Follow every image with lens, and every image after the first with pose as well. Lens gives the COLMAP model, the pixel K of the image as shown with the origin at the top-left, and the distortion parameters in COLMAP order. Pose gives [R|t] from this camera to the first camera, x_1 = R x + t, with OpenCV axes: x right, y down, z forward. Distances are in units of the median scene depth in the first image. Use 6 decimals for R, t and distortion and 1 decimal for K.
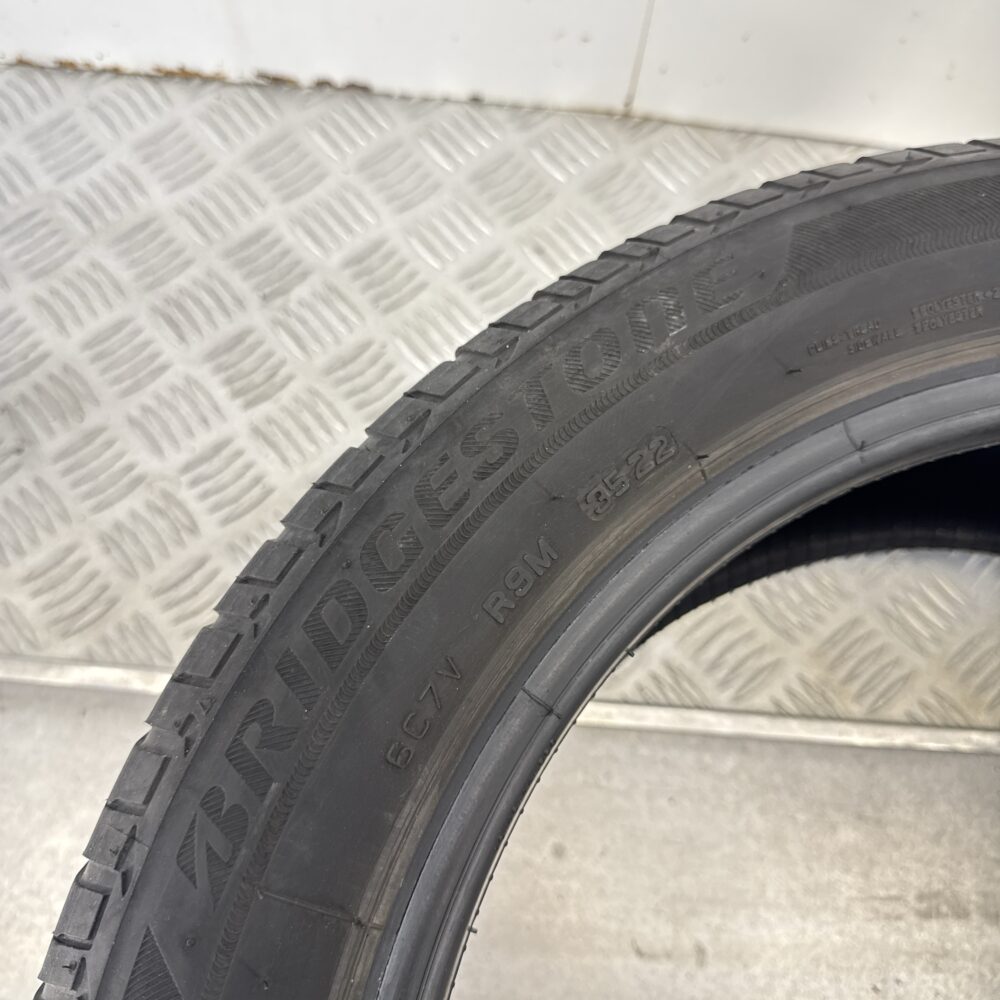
lens RADIAL K [[995.6, 0, 500.0], [0, 995.6, 500.0], [0, 0, 1]] dist [0.106240, -0.318374]
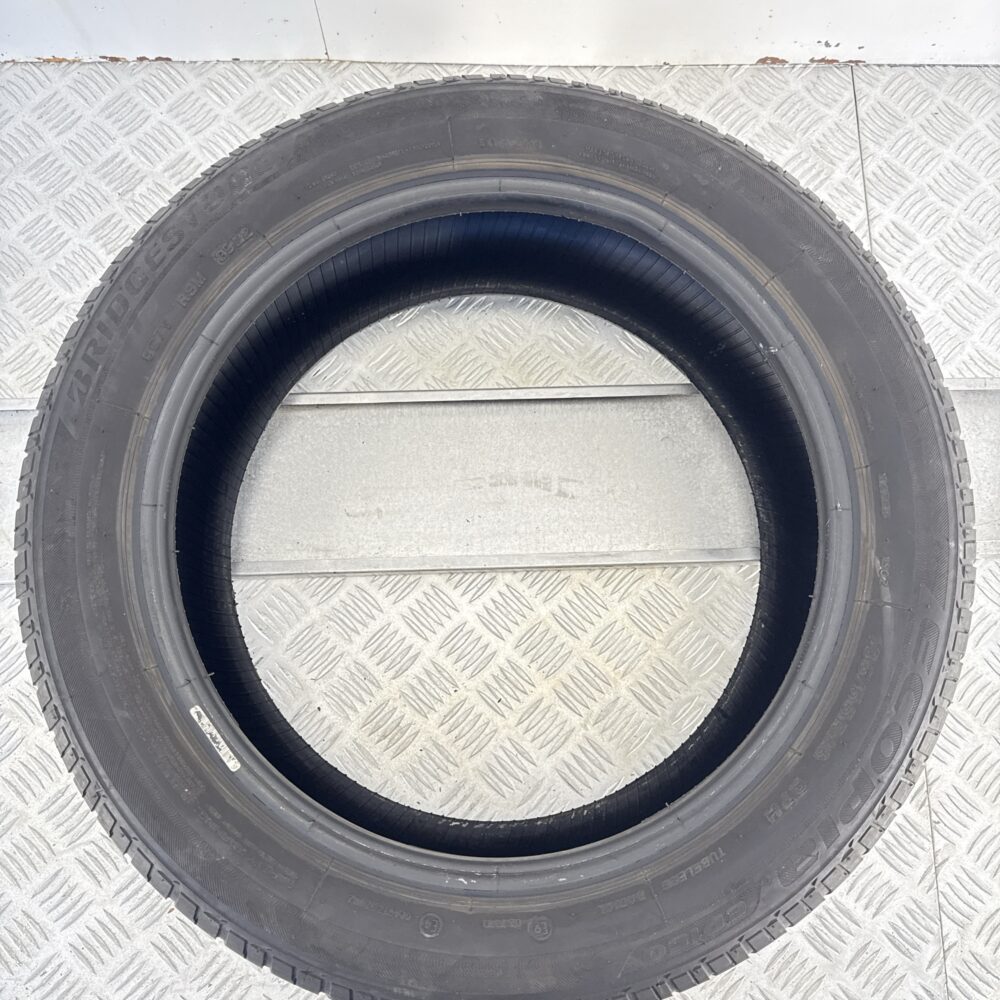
lens RADIAL K [[922.9, 0, 499.4], [0, 922.9, 511.7], [0, 0, 1]] dist [0.013192, -0.051773]
pose [[0.994328, -0.102103, 0.029774, 0.644582], [0.097099, 0.985718, 0.137596, 0.373339], [-0.043397, -0.133925, 0.990041, -1.386784]]
